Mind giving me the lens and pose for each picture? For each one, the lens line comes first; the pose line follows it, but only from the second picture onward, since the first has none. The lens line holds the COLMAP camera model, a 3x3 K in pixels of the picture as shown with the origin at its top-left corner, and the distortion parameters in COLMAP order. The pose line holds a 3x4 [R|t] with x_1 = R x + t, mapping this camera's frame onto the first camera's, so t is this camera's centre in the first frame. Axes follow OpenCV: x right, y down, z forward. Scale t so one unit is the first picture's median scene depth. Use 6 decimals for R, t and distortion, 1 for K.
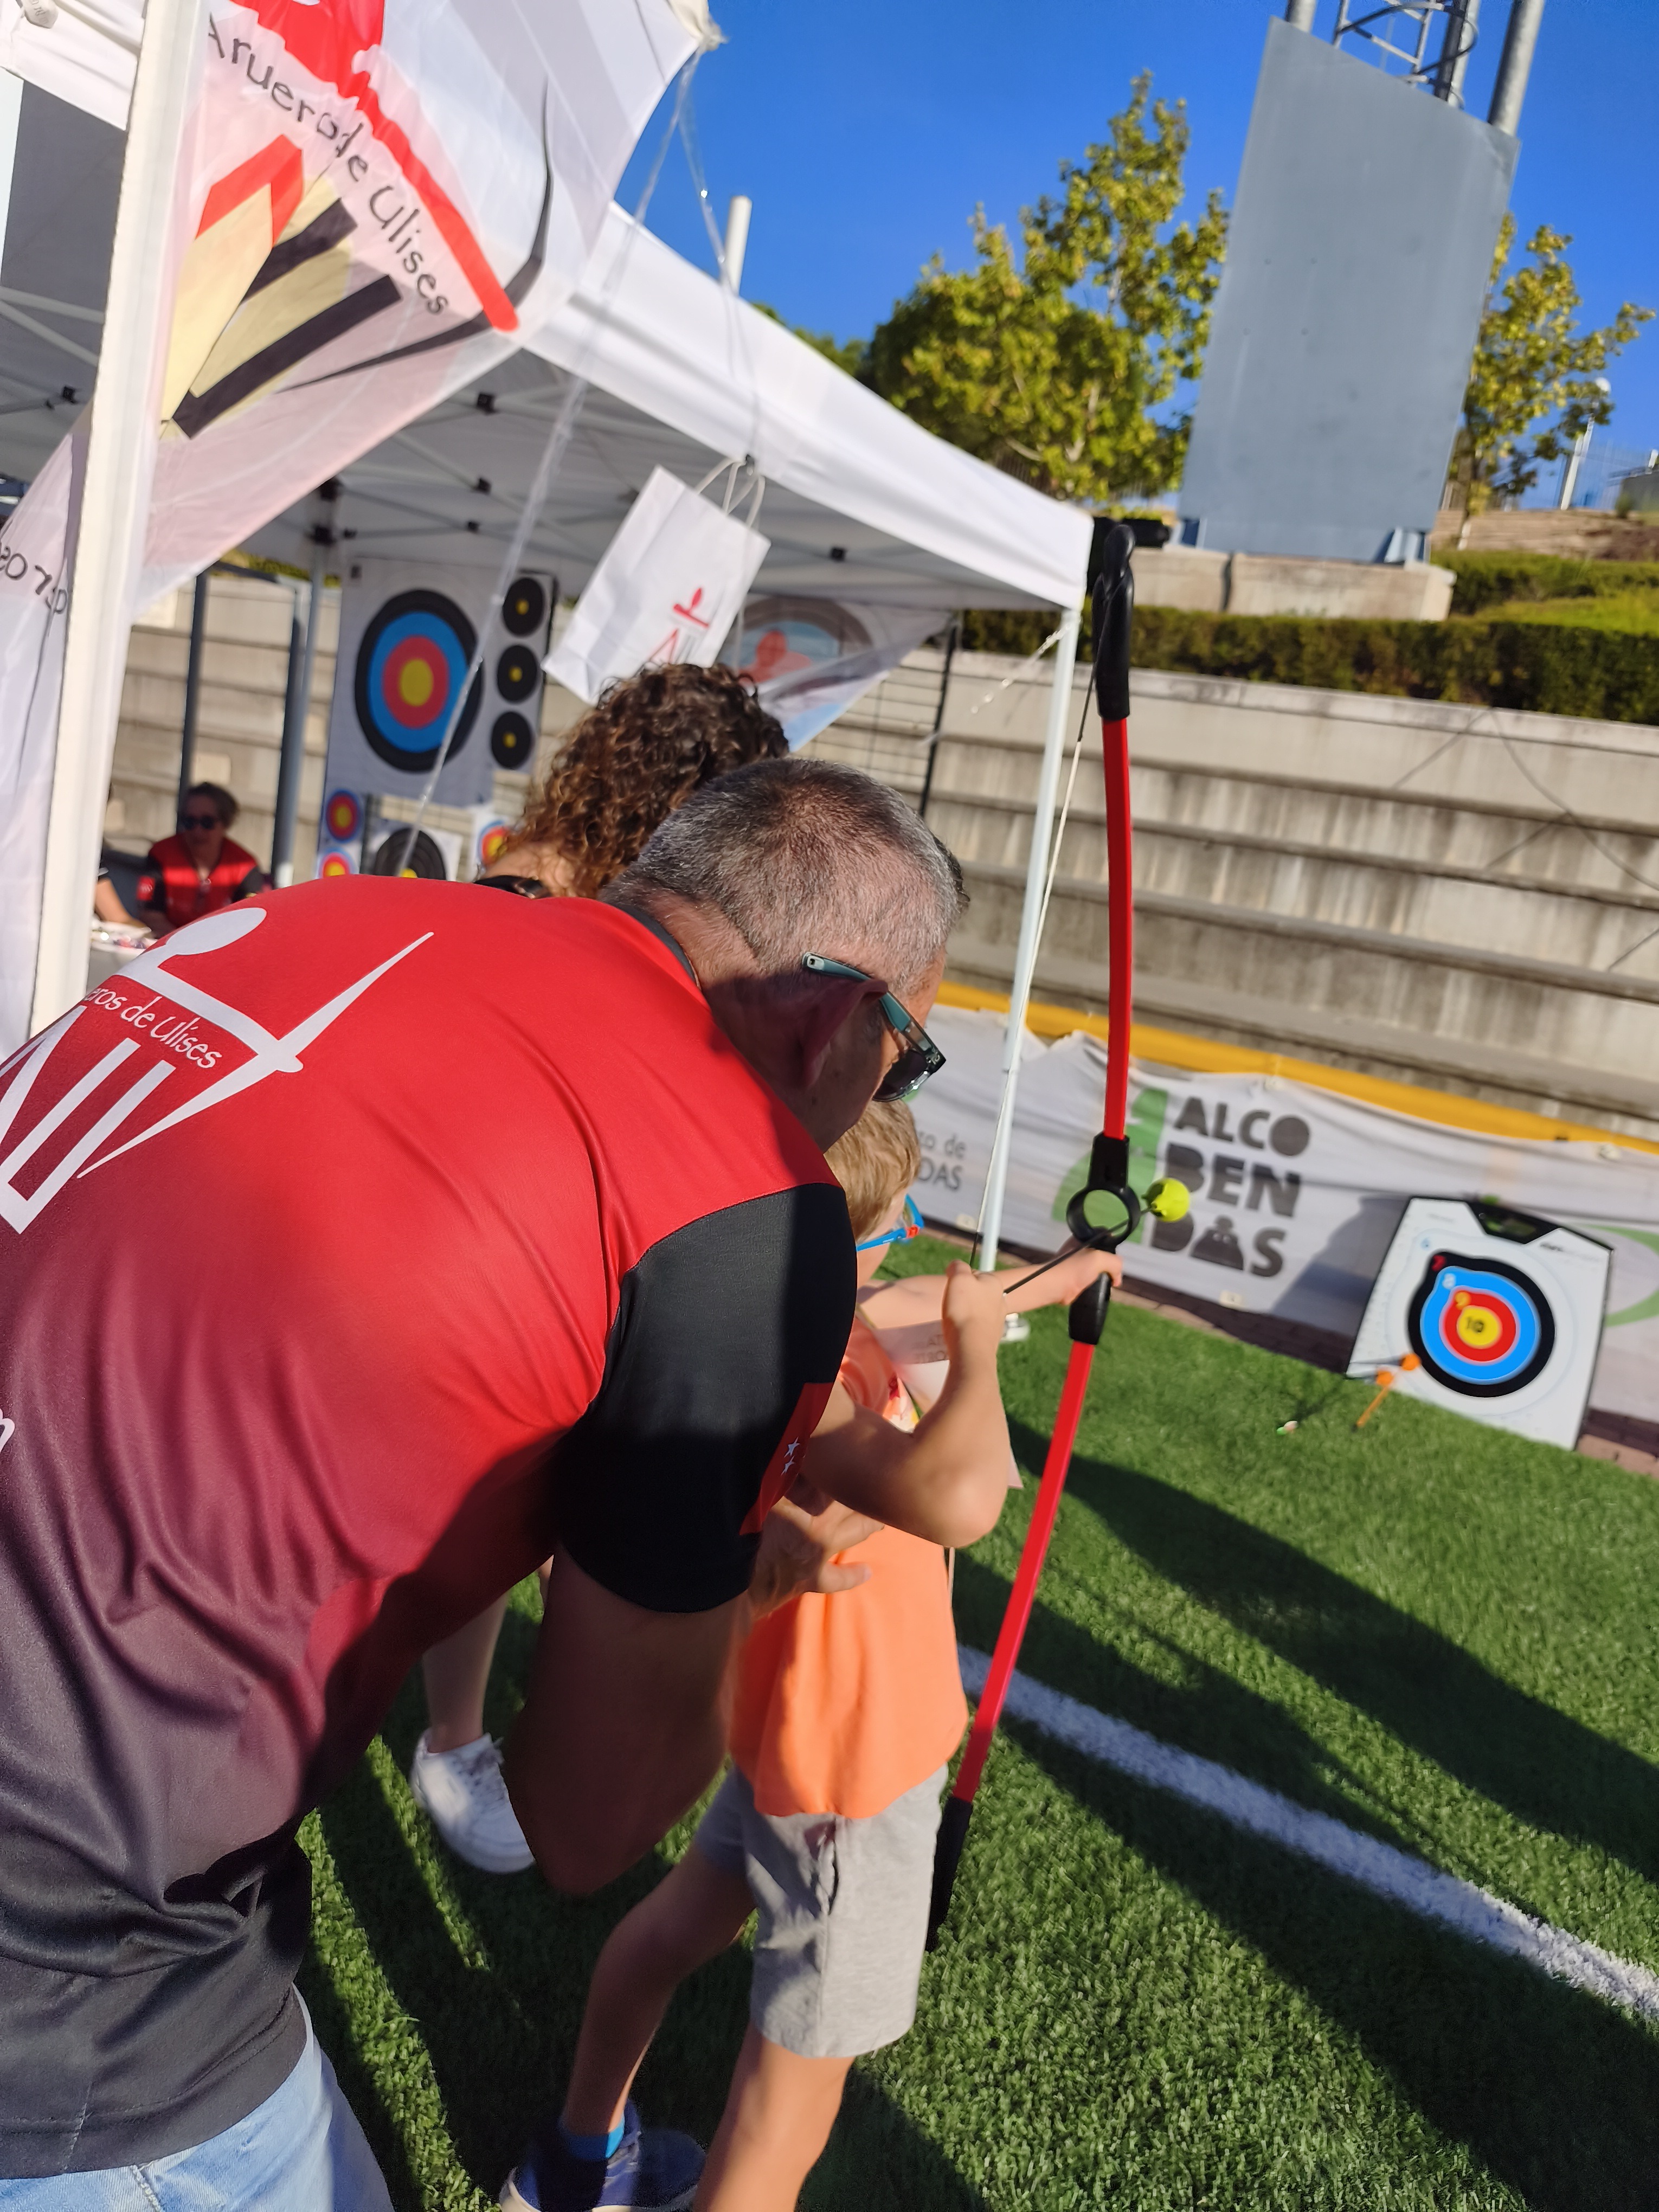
lens RADIAL K [[1520.2, 0, 751.9], [0, 1520.2, 1104.0], [0, 0, 1]] dist [-0.040304, 0.002607]
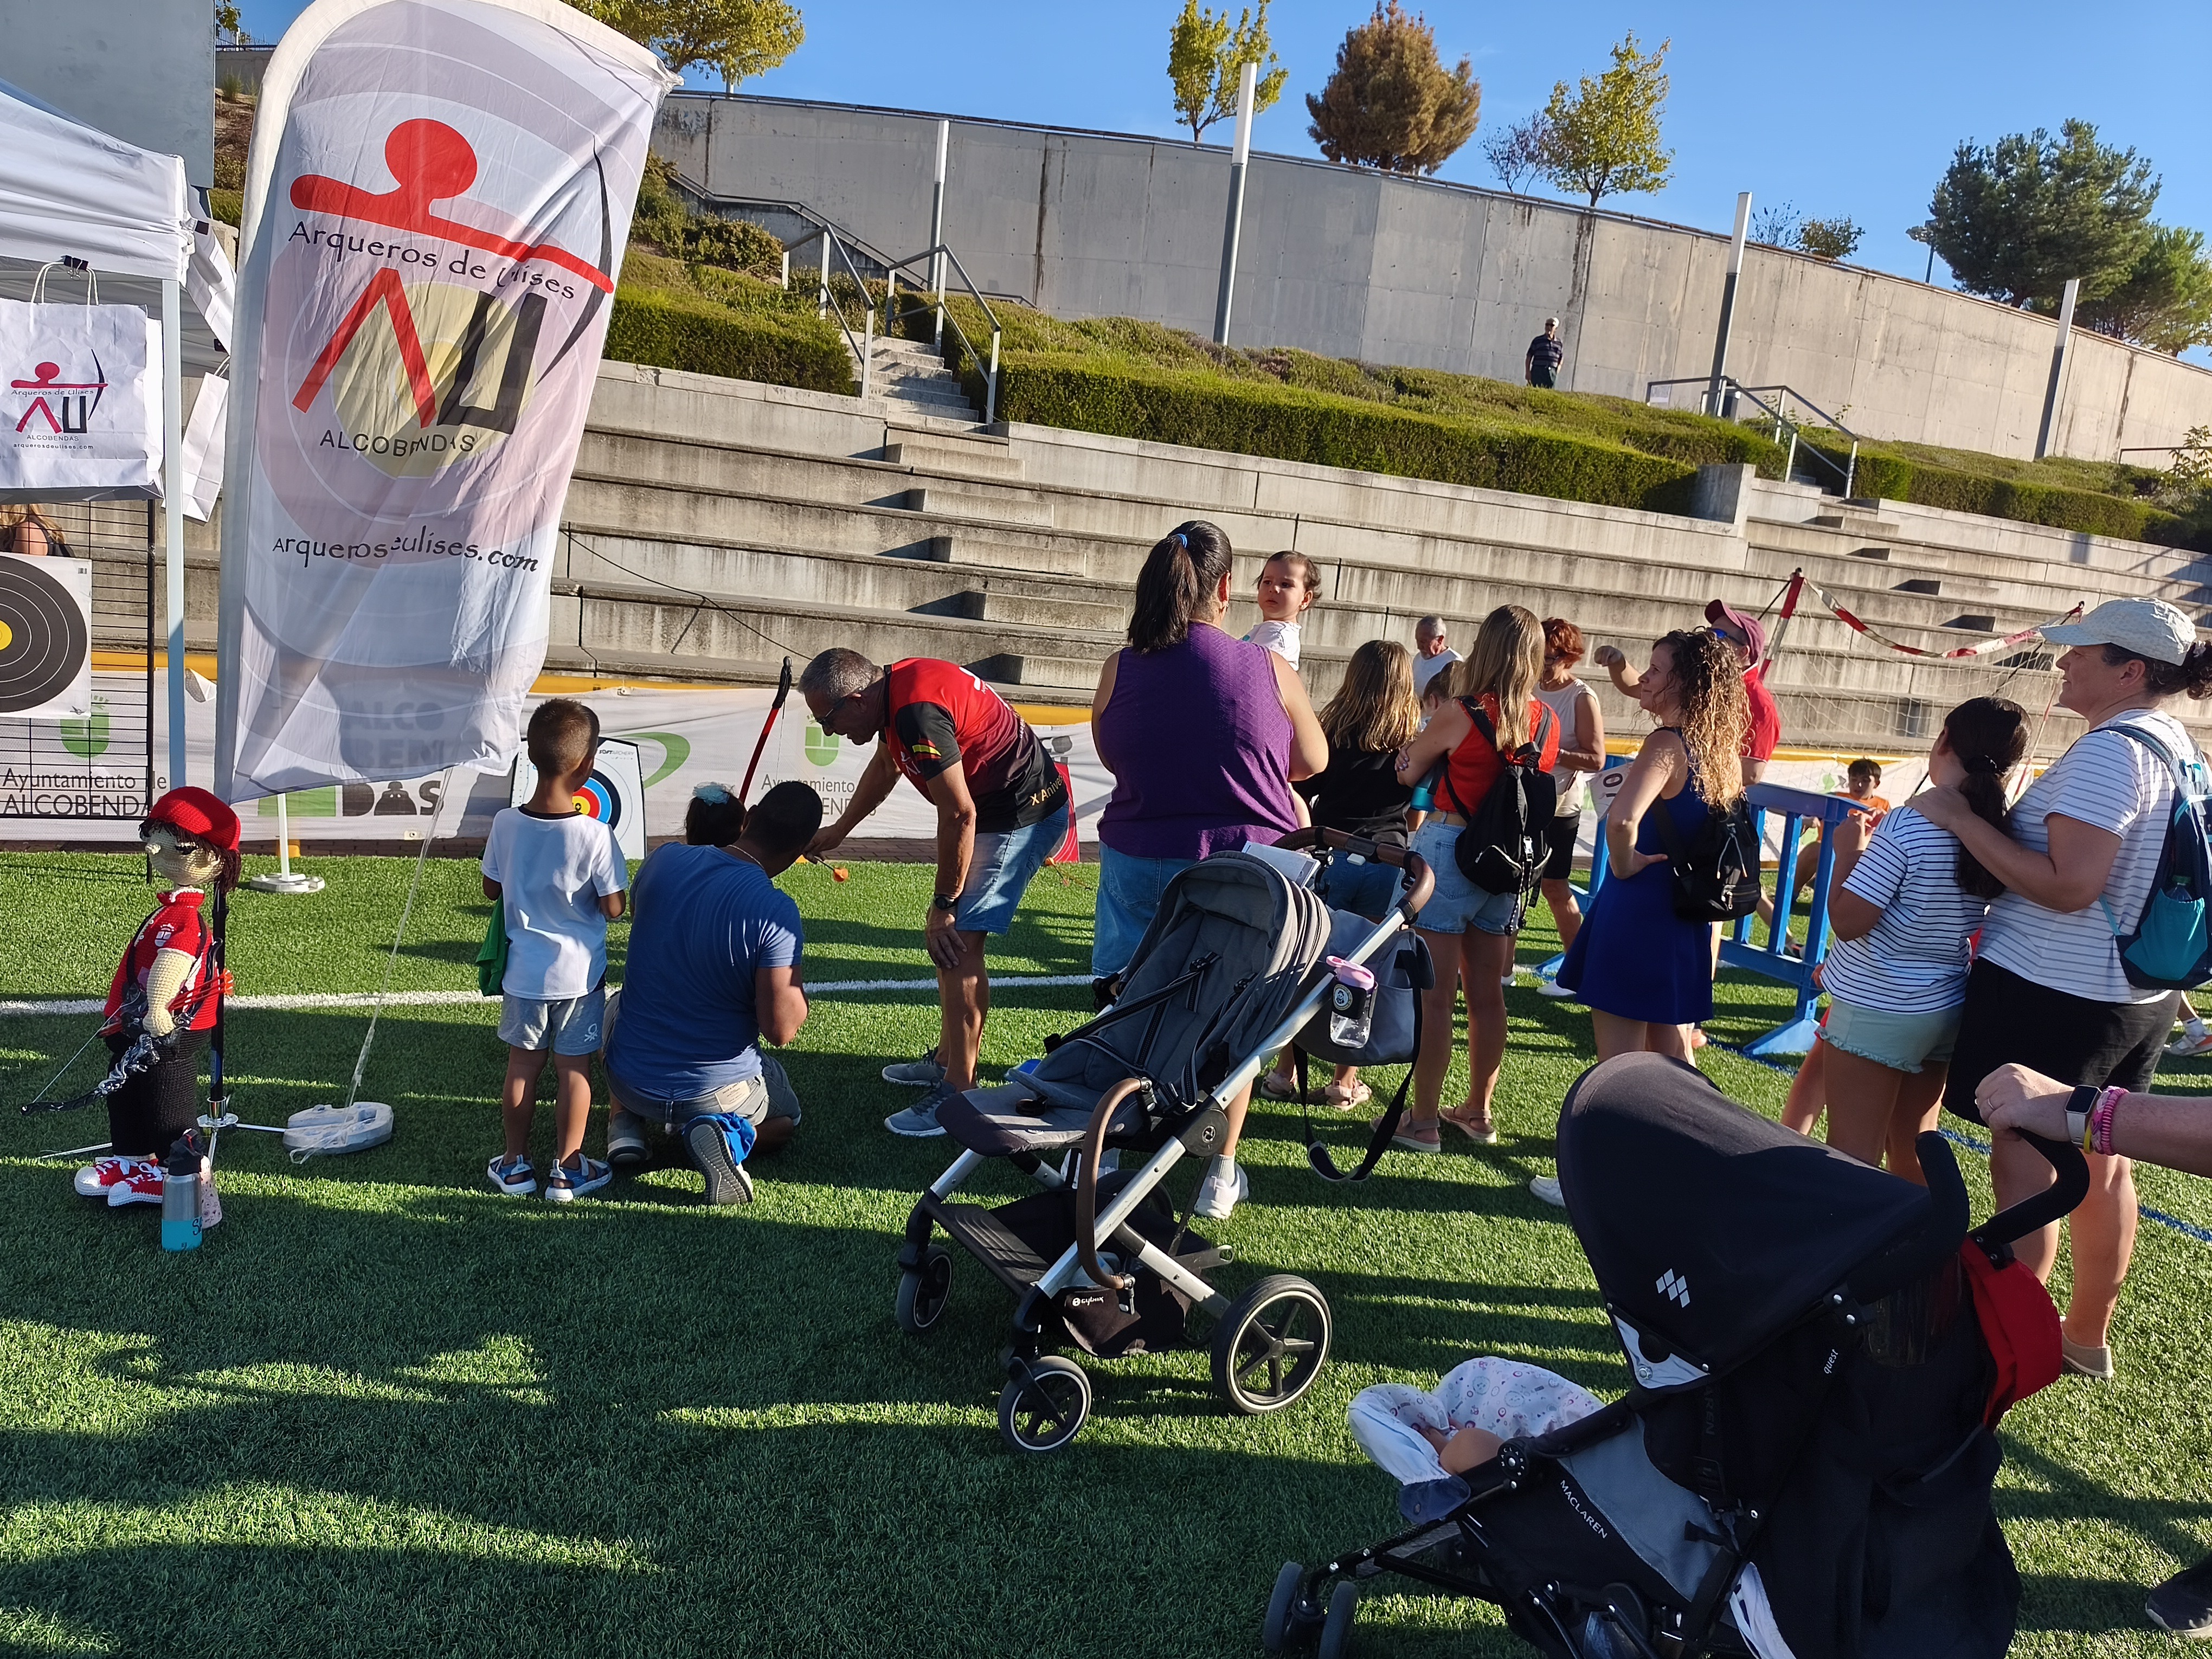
lens RADIAL K [[1523.7, 0, 1092.8], [0, 1523.7, 837.0], [0, 0, 1]] dist [0.044354, -0.083279]
pose [[0.528551, -0.245697, 0.812568, -0.293117], [0.160681, 0.968852, 0.188435, -0.023694], [-0.833556, 0.030967, 0.551567, -0.202063]]
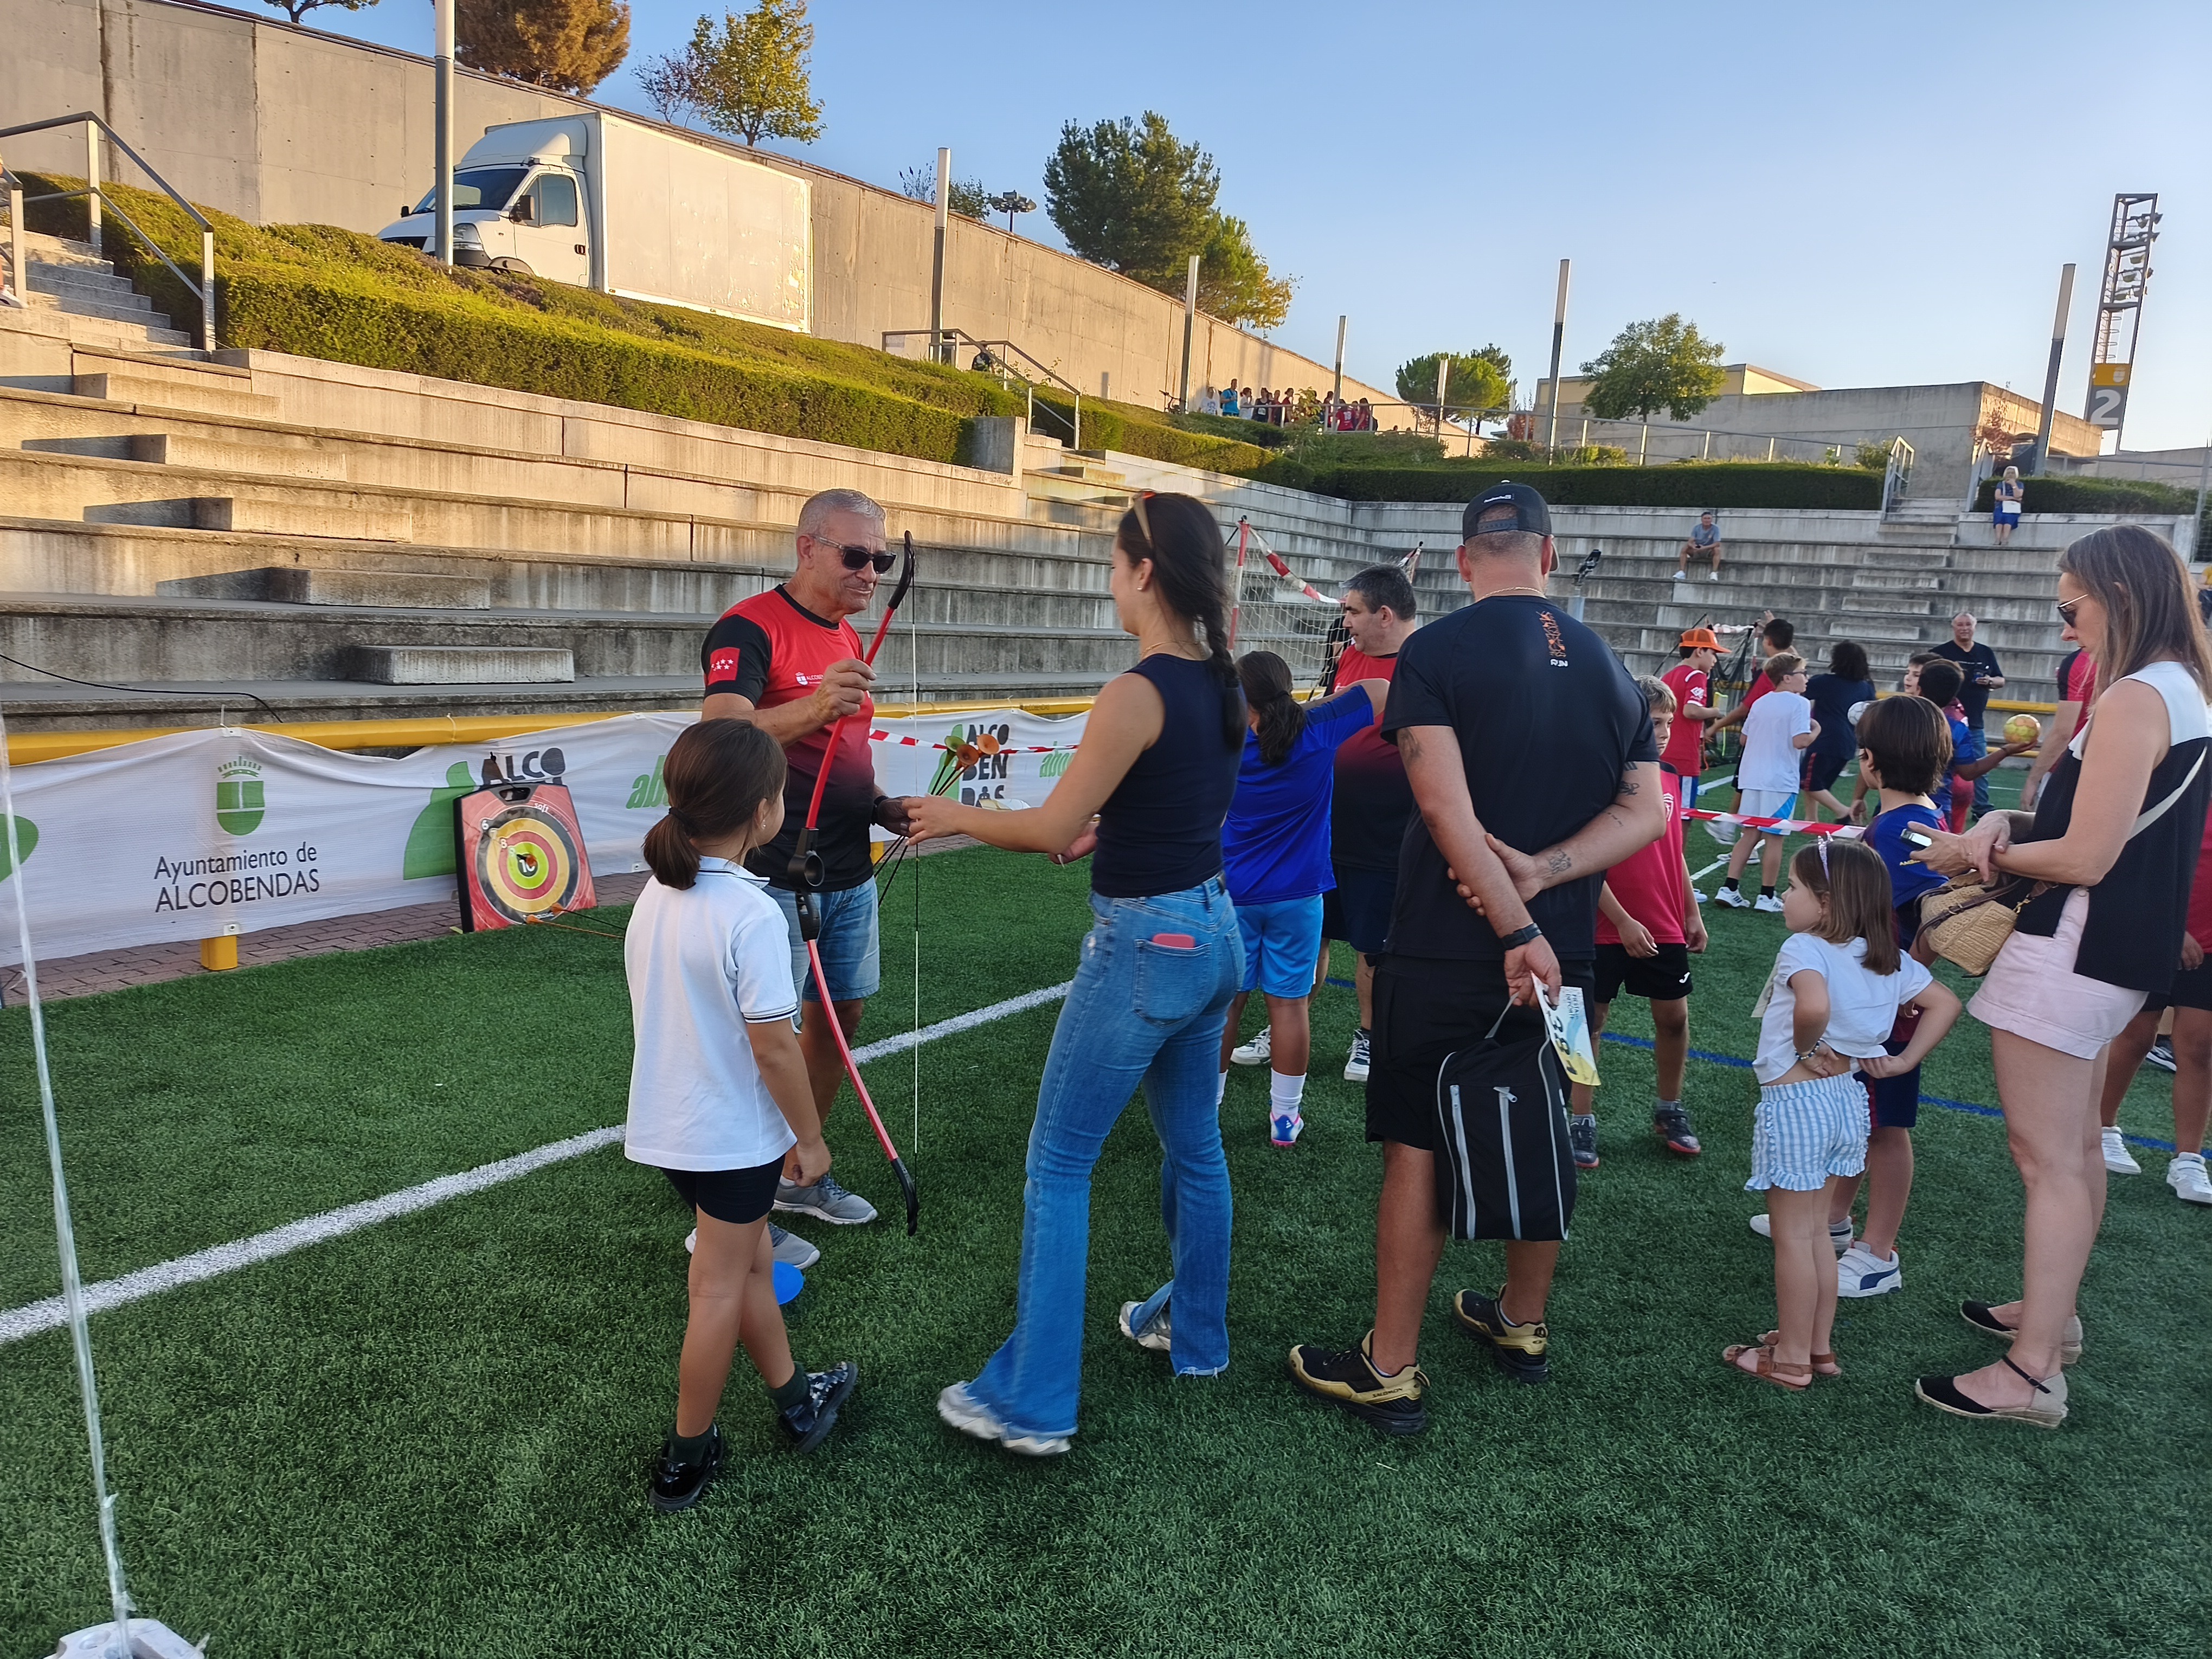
lens RADIAL K [[1537.7, 0, 1099.7], [0, 1537.7, 802.3], [0, 0, 1]] dist [0.049470, -0.093355]
pose [[0.008129, -0.287573, 0.957724, -0.249517], [0.144411, 0.948053, 0.283443, -0.062517], [-0.989484, 0.136002, 0.049236, 0.034423]]
